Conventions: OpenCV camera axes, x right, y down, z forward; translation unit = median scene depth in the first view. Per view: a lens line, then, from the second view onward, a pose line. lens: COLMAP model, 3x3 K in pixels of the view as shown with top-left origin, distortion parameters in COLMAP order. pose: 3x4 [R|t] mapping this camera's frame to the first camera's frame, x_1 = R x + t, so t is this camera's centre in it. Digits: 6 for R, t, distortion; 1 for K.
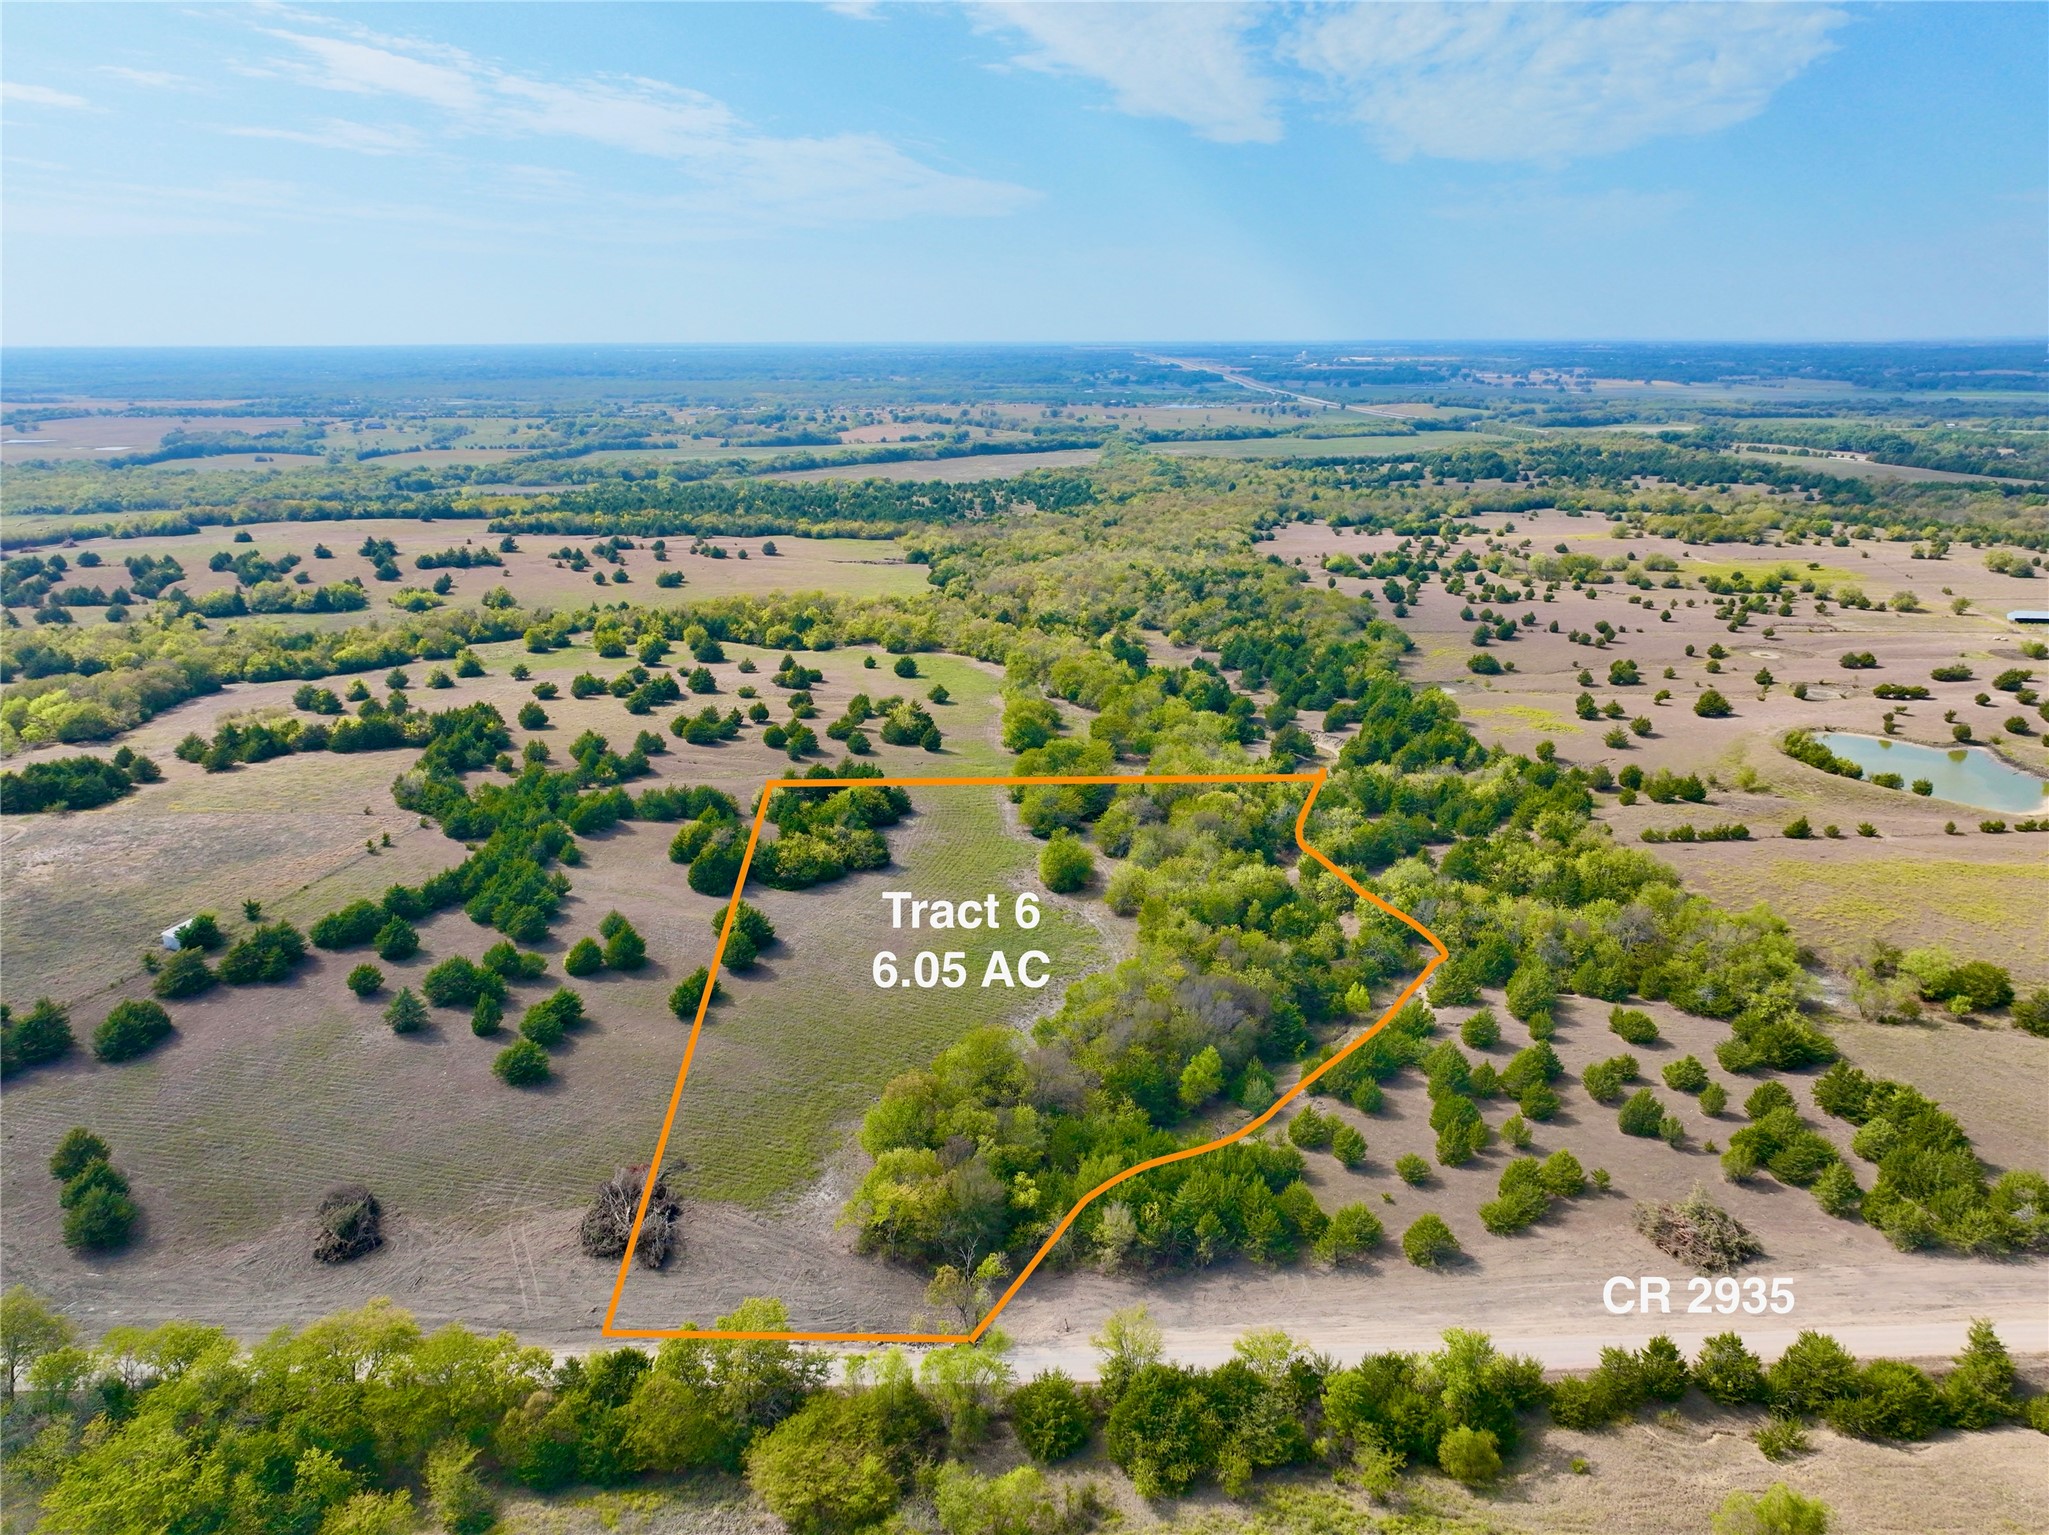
lens RADIAL K [[1443.2, 0, 1028.3], [0, 1443.2, 779.1], [0, 0, 1]] dist [-0.003246, 0.021136]
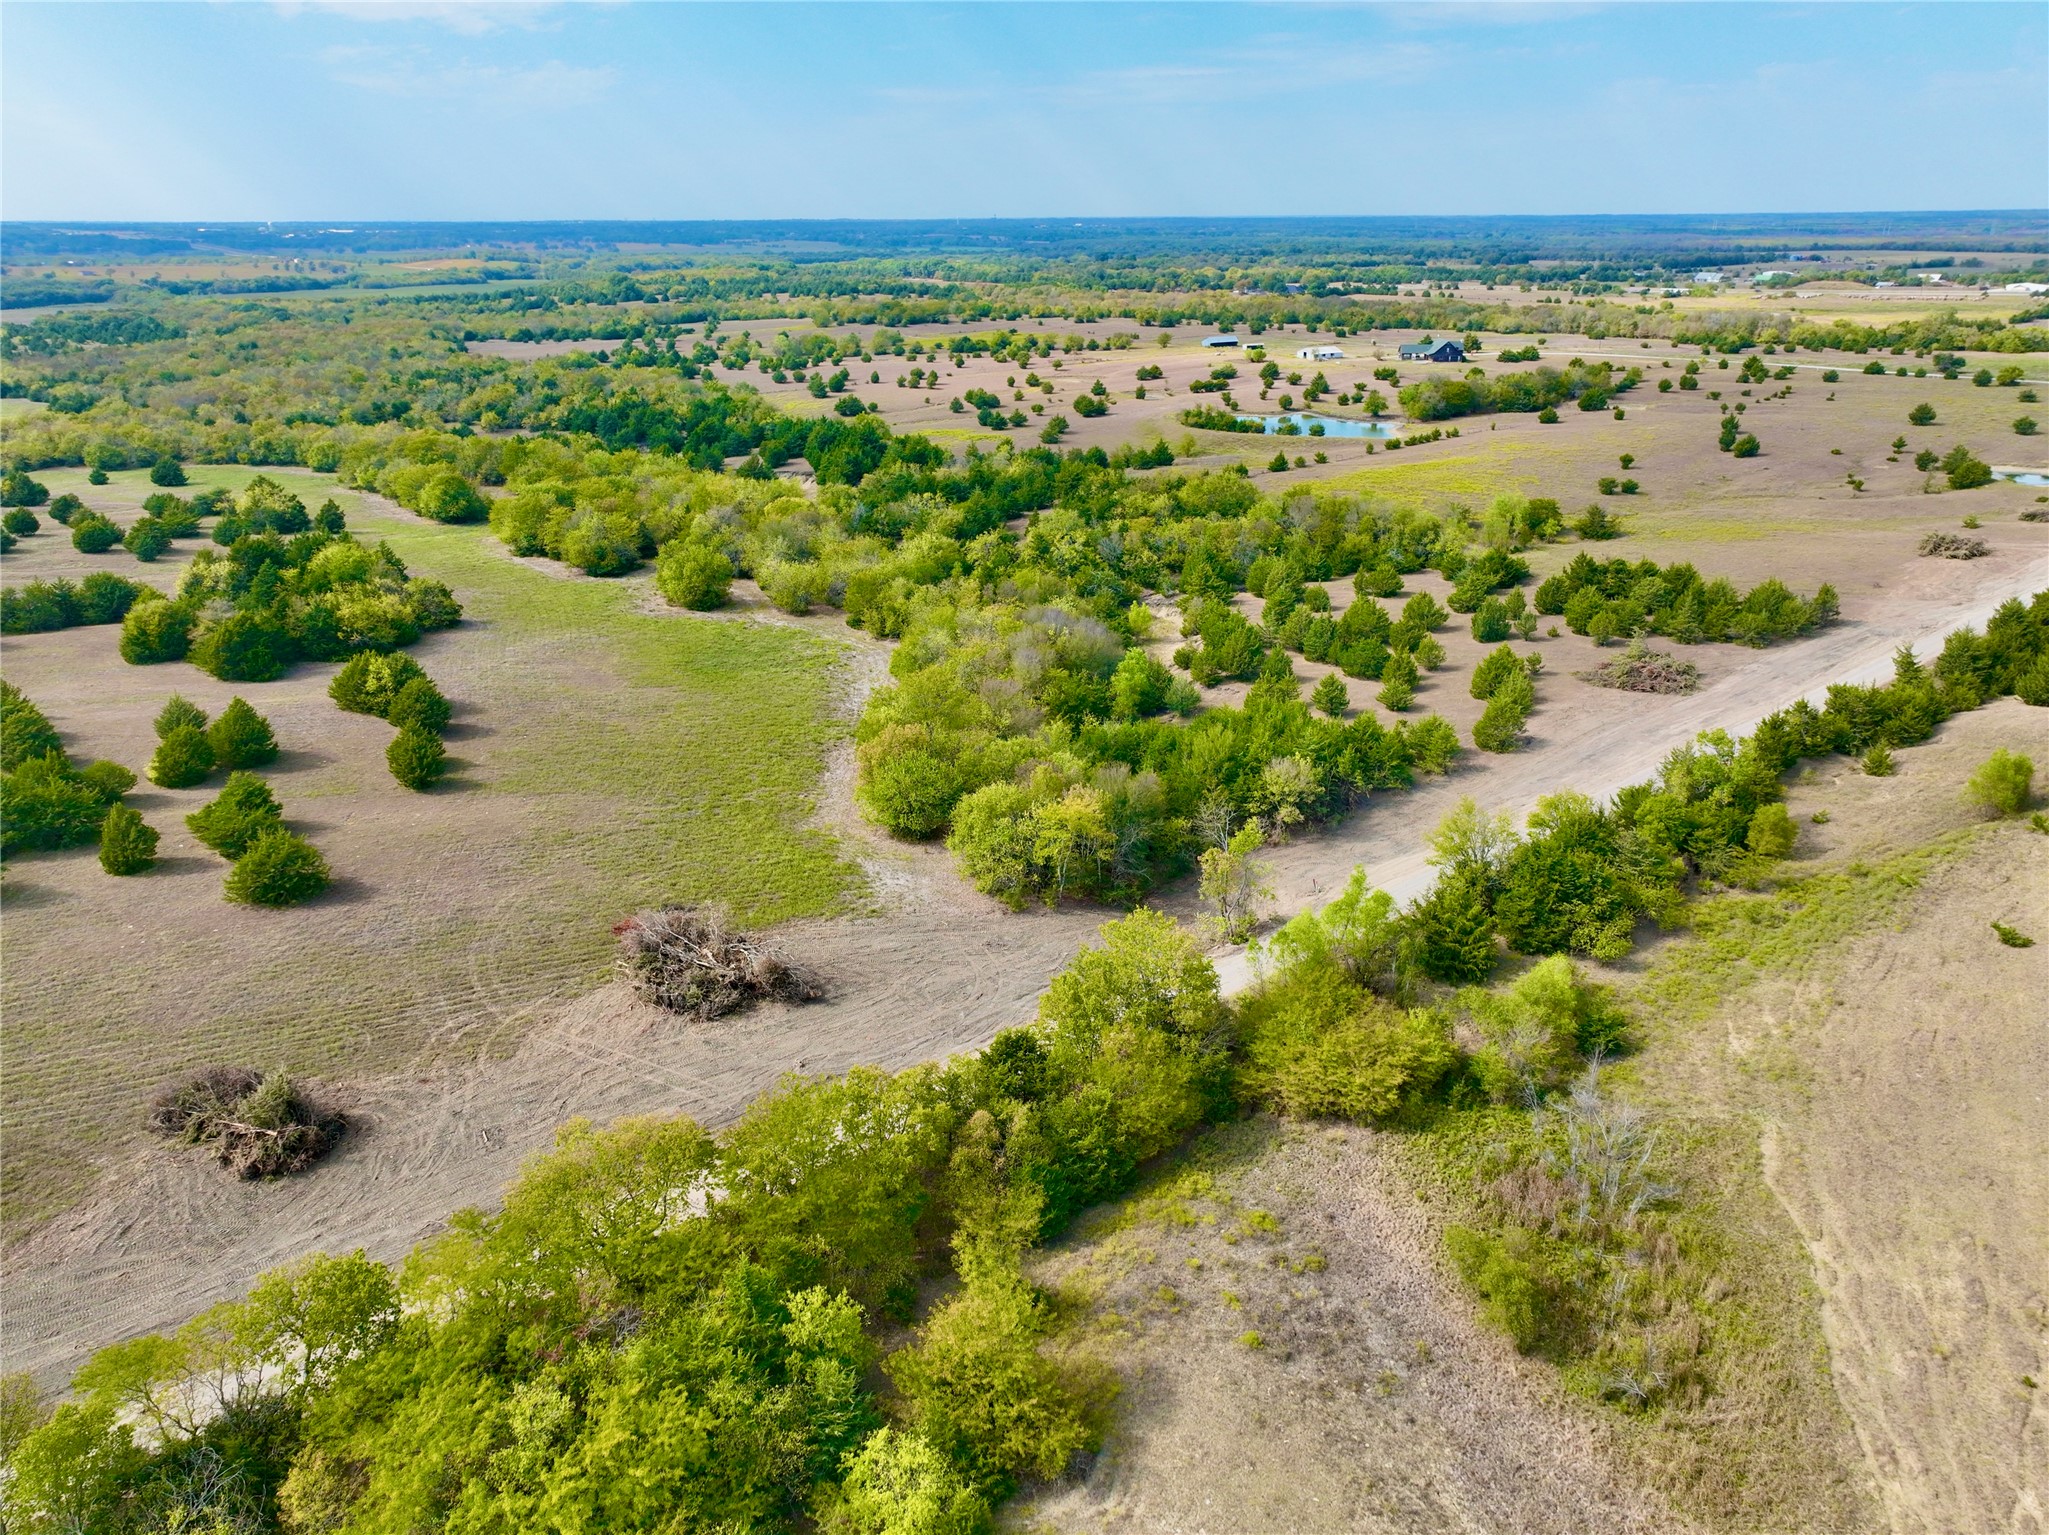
lens RADIAL K [[1443.2, 0, 1031.8], [0, 1443.2, 776.4], [0, 0, 1]] dist [-0.003246, 0.021136]
pose [[0.790905, -0.222247, 0.570154, -0.341963], [0.182510, 0.974983, 0.126877, 0.107847], [-0.584088, 0.003711, 0.811682, 0.249504]]
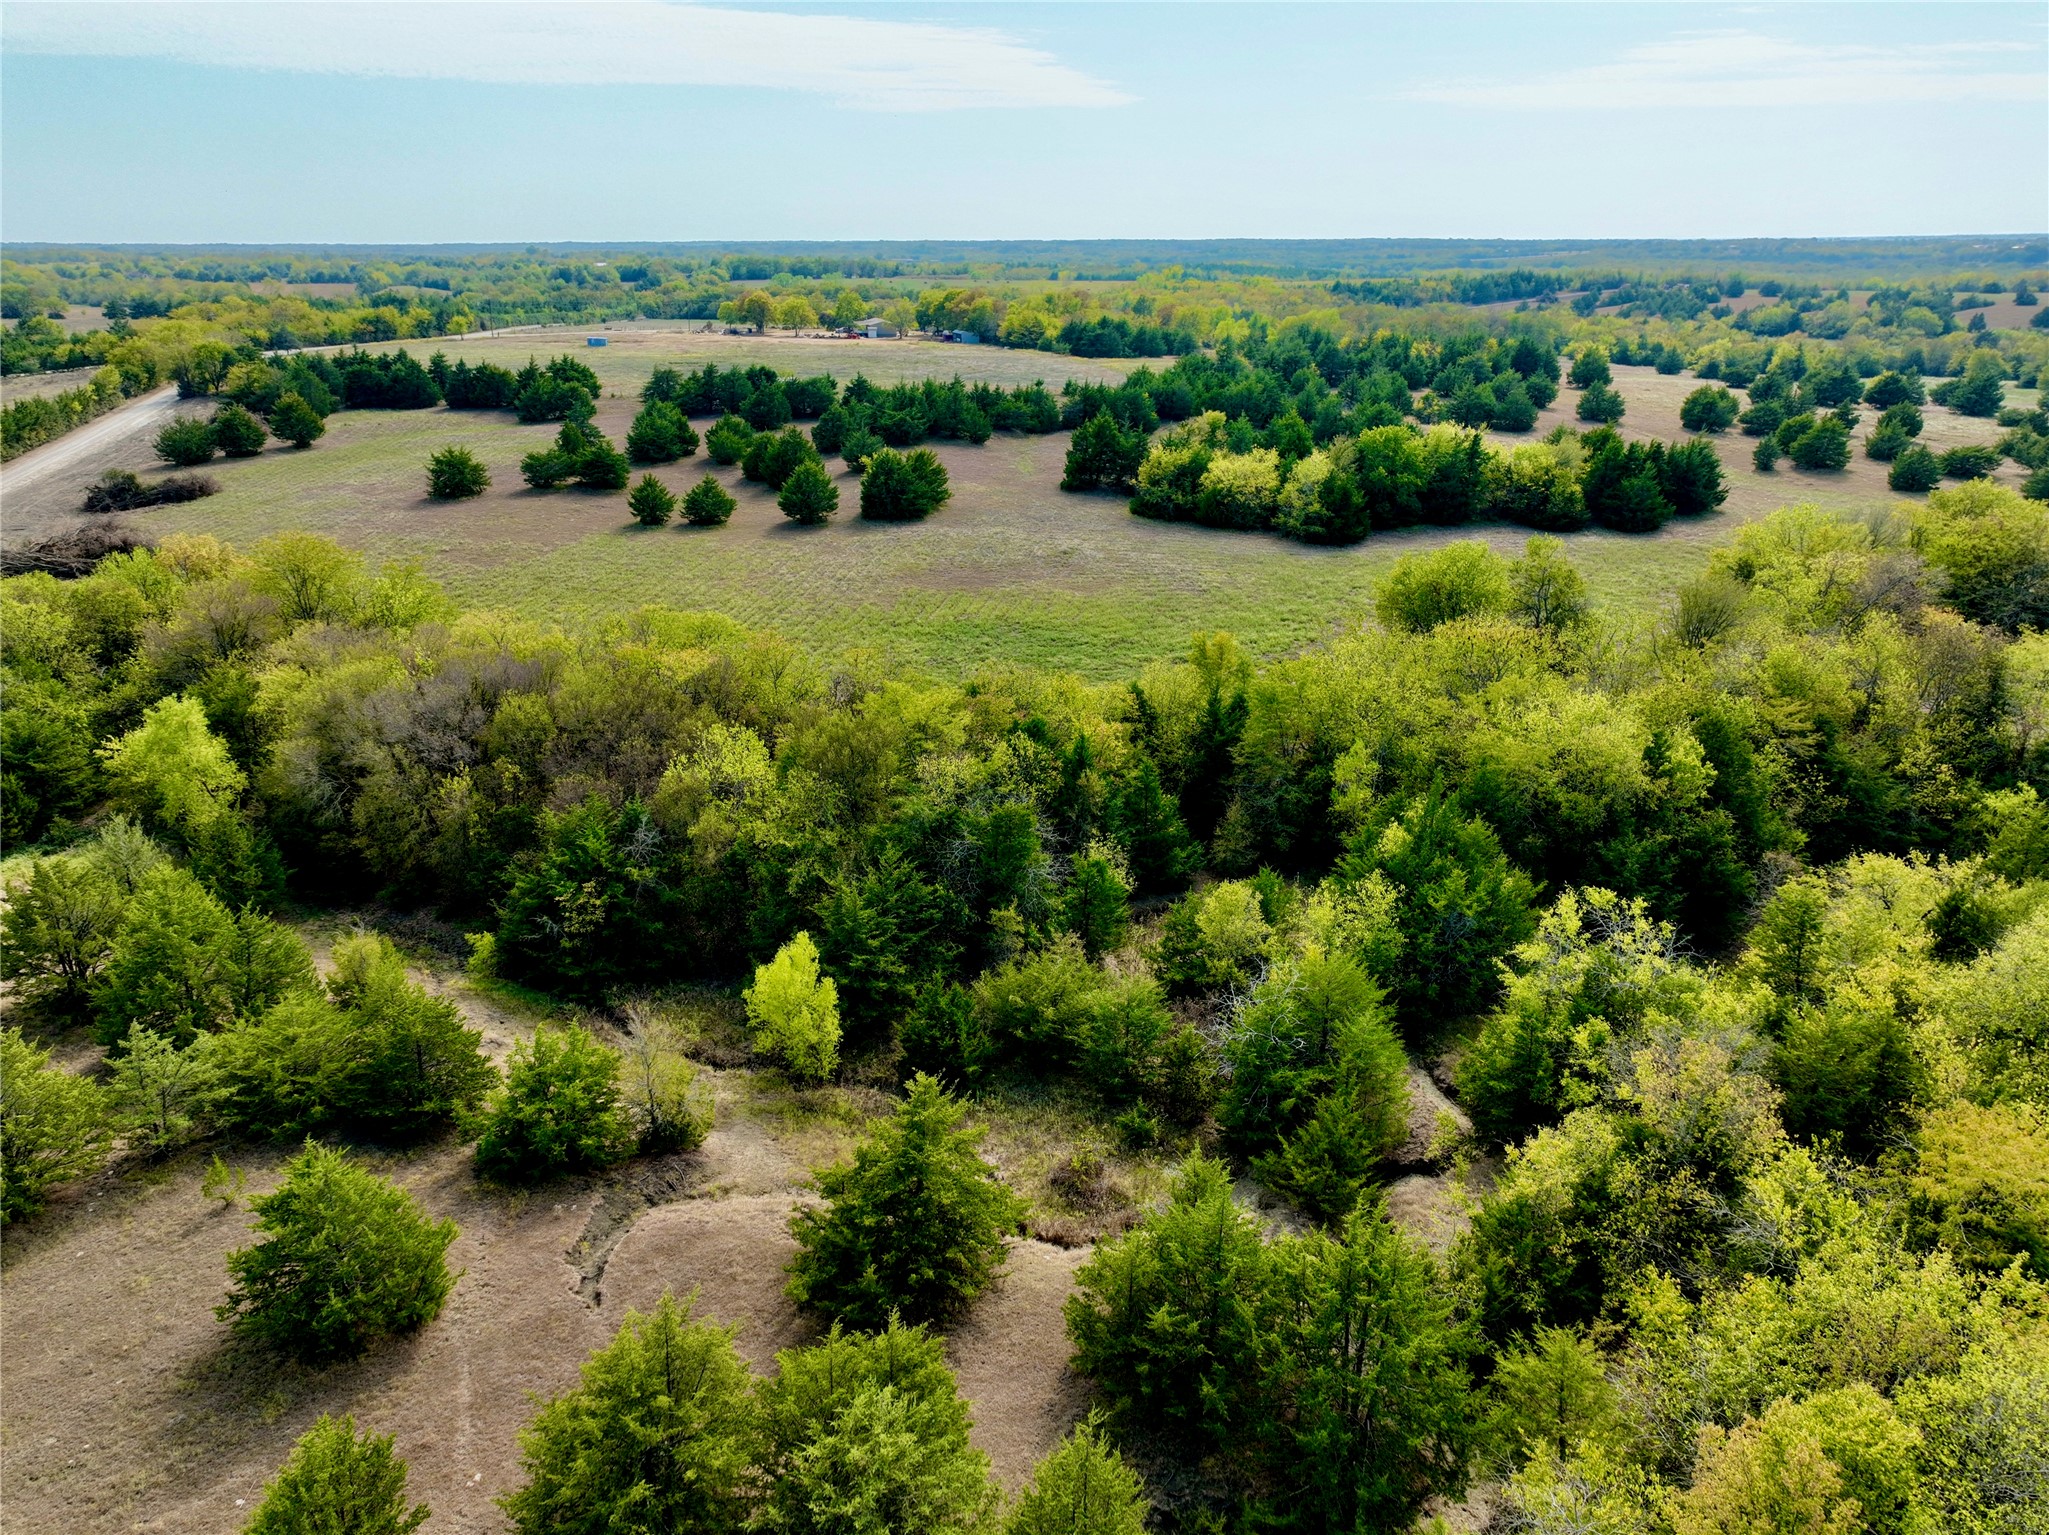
lens RADIAL K [[1443.2, 0, 1027.4], [0, 1443.2, 778.4], [0, 0, 1]] dist [-0.003246, 0.021136]
pose [[0.231495, 0.343767, -0.910074, 0.409480], [-0.283550, 0.918710, 0.274903, 0.029459], [0.930596, 0.194412, 0.310152, 0.845499]]
